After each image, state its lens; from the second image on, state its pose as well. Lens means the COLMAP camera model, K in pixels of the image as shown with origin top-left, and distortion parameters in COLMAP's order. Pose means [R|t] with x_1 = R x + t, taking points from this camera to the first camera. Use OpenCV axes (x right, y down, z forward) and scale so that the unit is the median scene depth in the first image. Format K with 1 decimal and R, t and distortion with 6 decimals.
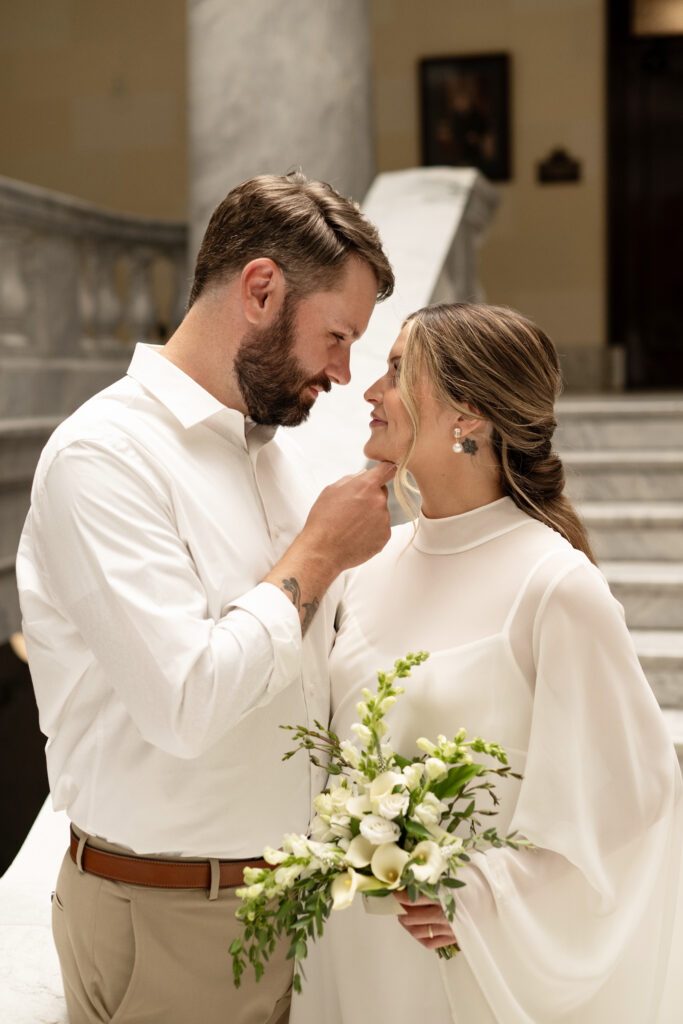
lens RADIAL K [[1480.3, 0, 341.5], [0, 1480.3, 512.0], [0, 0, 1]] dist [0.007286, 0.004946]
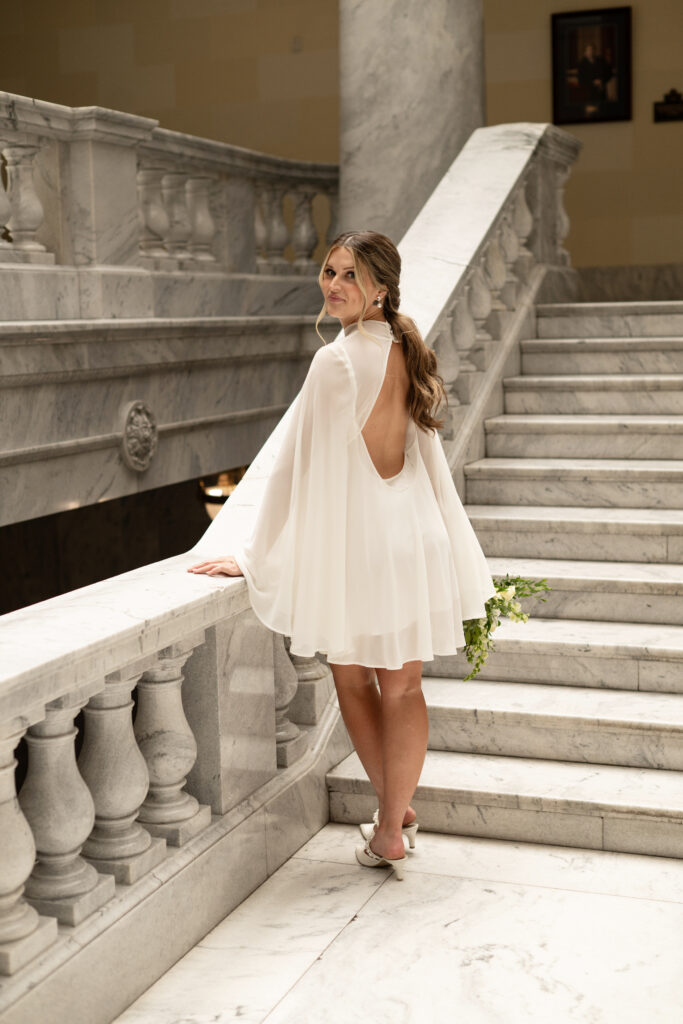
lens RADIAL K [[1480.3, 0, 341.5], [0, 1480.3, 512.0], [0, 0, 1]] dist [0.007286, 0.004946]
pose [[0.991472, 0.013068, -0.129662, 0.072337], [-0.006995, 0.998862, 0.047180, 0.046075], [0.130131, -0.045870, 0.990435, -0.297082]]
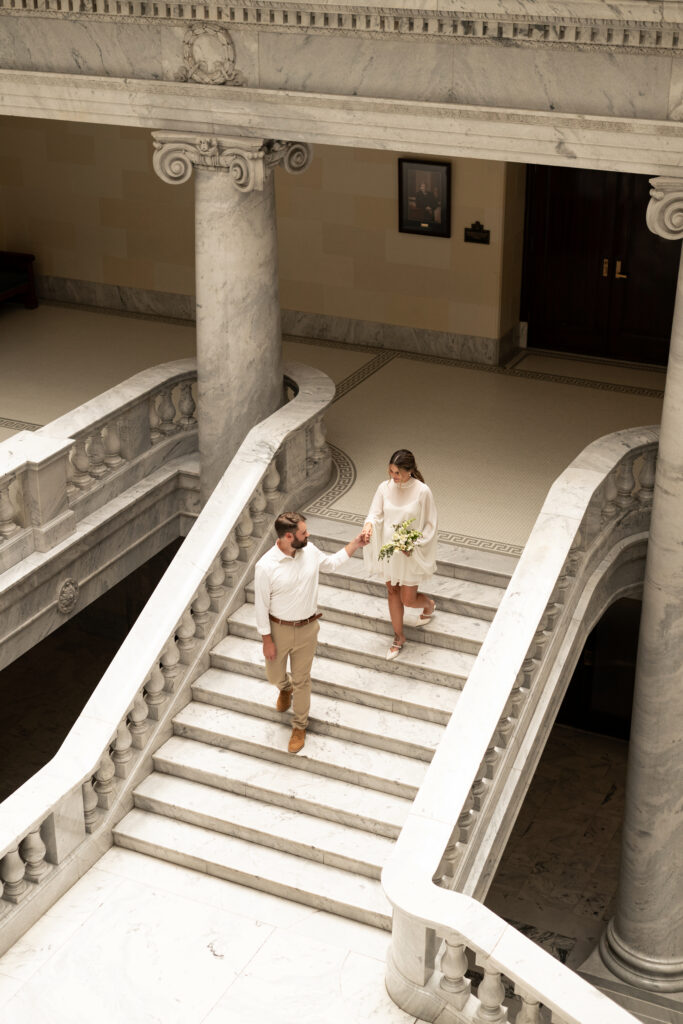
lens RADIAL K [[1606.9, 0, 341.5], [0, 1606.9, 512.0], [0, 0, 1]] dist [-0.002309, 0.035111]
pose [[0.974851, 0.106921, -0.195531, 0.619306], [-0.034043, 0.938538, 0.343492, -0.891146], [0.220240, -0.328197, 0.918575, -1.268090]]
